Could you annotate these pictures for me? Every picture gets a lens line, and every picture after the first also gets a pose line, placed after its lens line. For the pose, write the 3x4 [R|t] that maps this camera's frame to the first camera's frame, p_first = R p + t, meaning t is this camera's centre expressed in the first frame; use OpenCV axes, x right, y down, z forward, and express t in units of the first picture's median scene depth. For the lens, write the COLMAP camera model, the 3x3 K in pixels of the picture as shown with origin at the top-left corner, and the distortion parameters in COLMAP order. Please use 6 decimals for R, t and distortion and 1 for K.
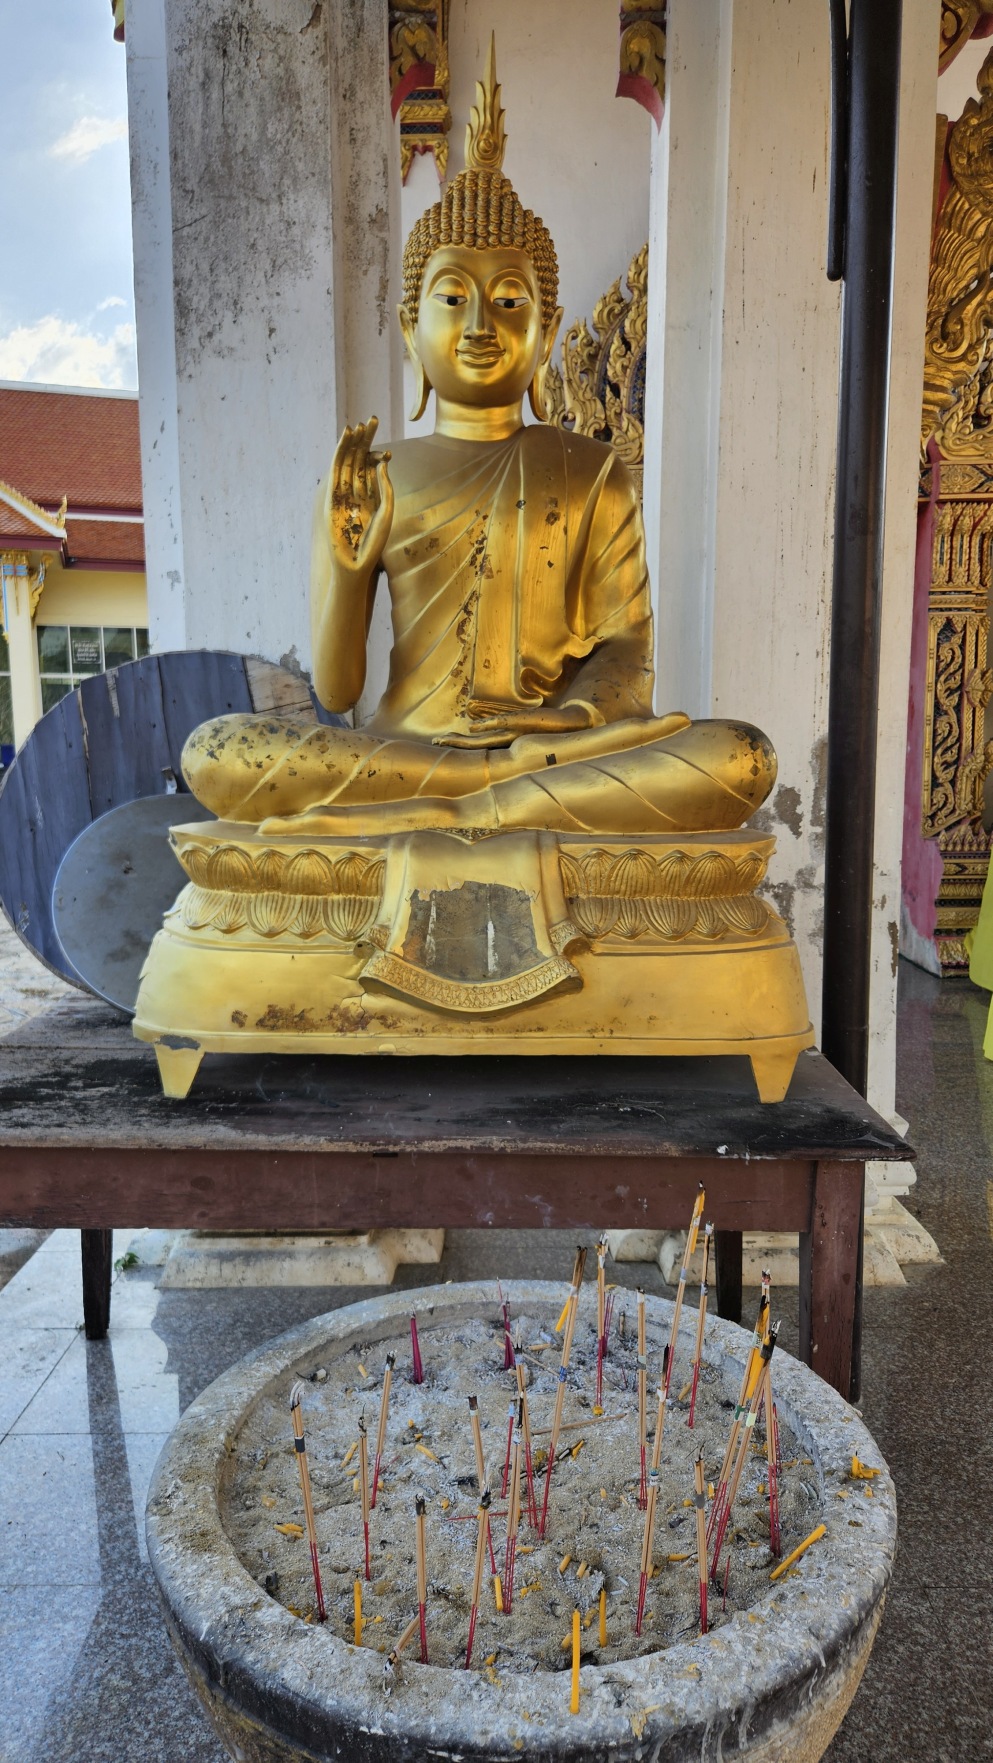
lens RADIAL K [[1210.5, 0, 499.8], [0, 1210.5, 879.6], [0, 0, 1]] dist [0.057466, -0.012091]
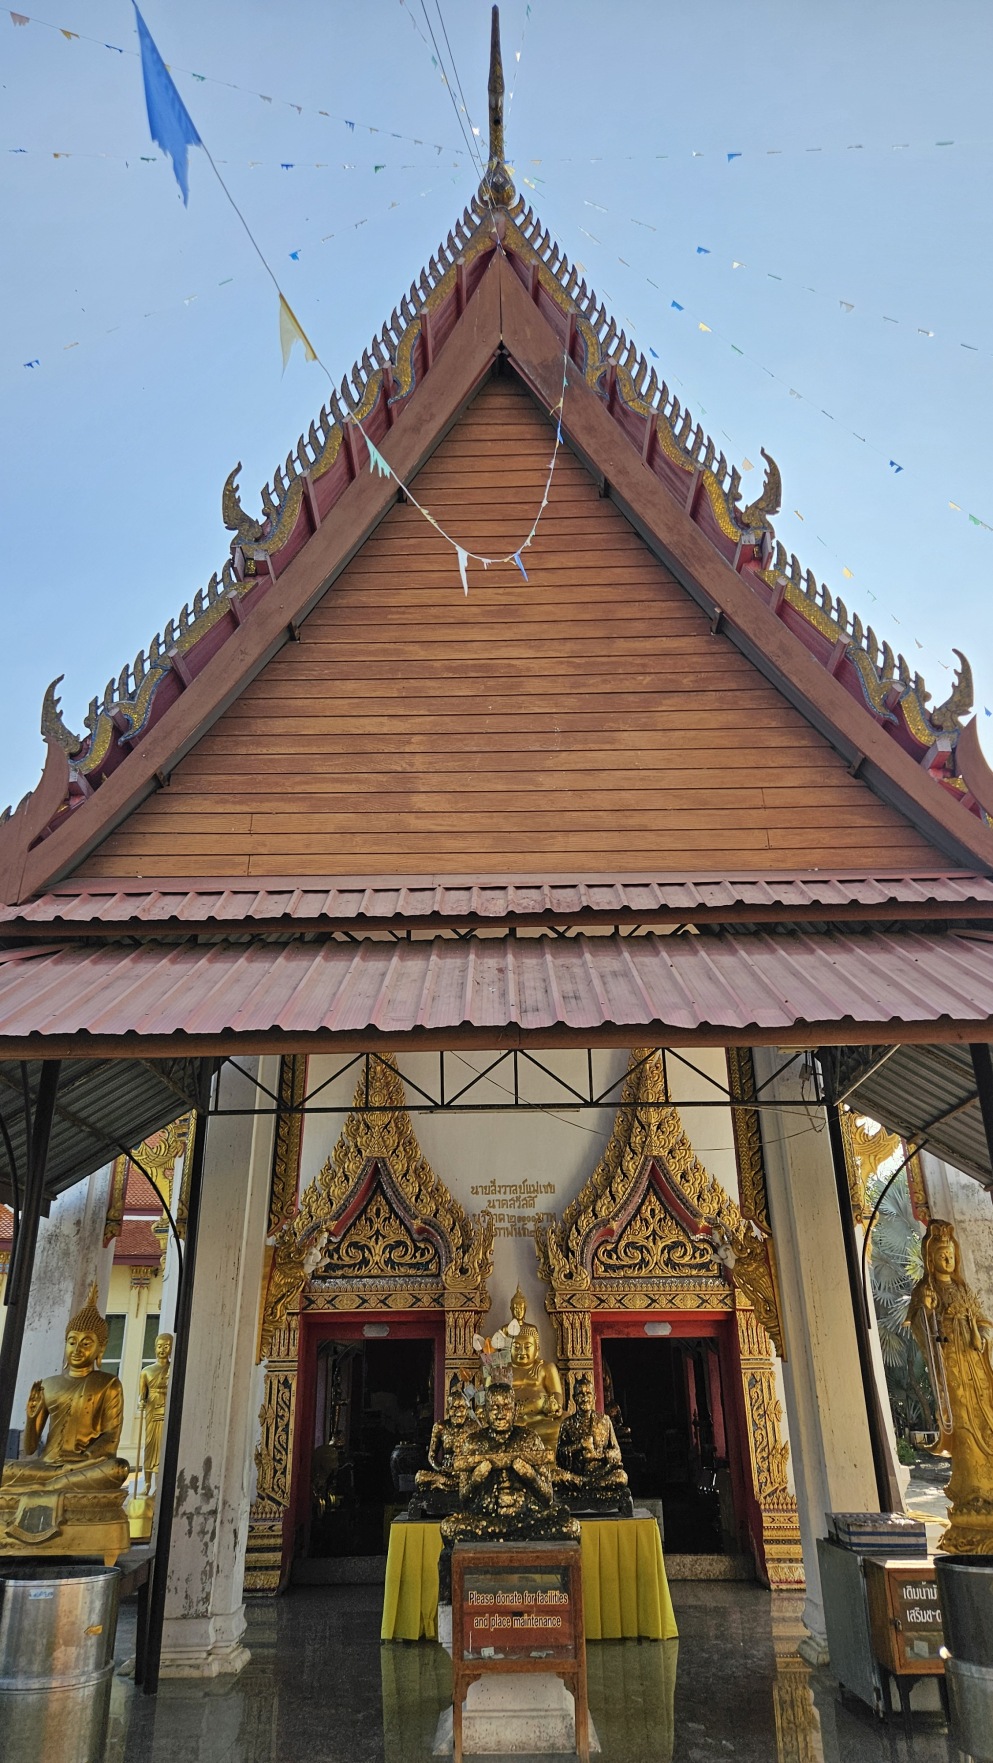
lens RADIAL K [[1210.5, 0, 489.3], [0, 1210.5, 878.1], [0, 0, 1]] dist [0.057466, -0.012091]
pose [[0.999804, -0.011202, -0.016351, 1.513400], [0.001489, 0.865079, -0.501633, 0.253485], [0.019764, 0.501510, 0.864926, -3.464526]]
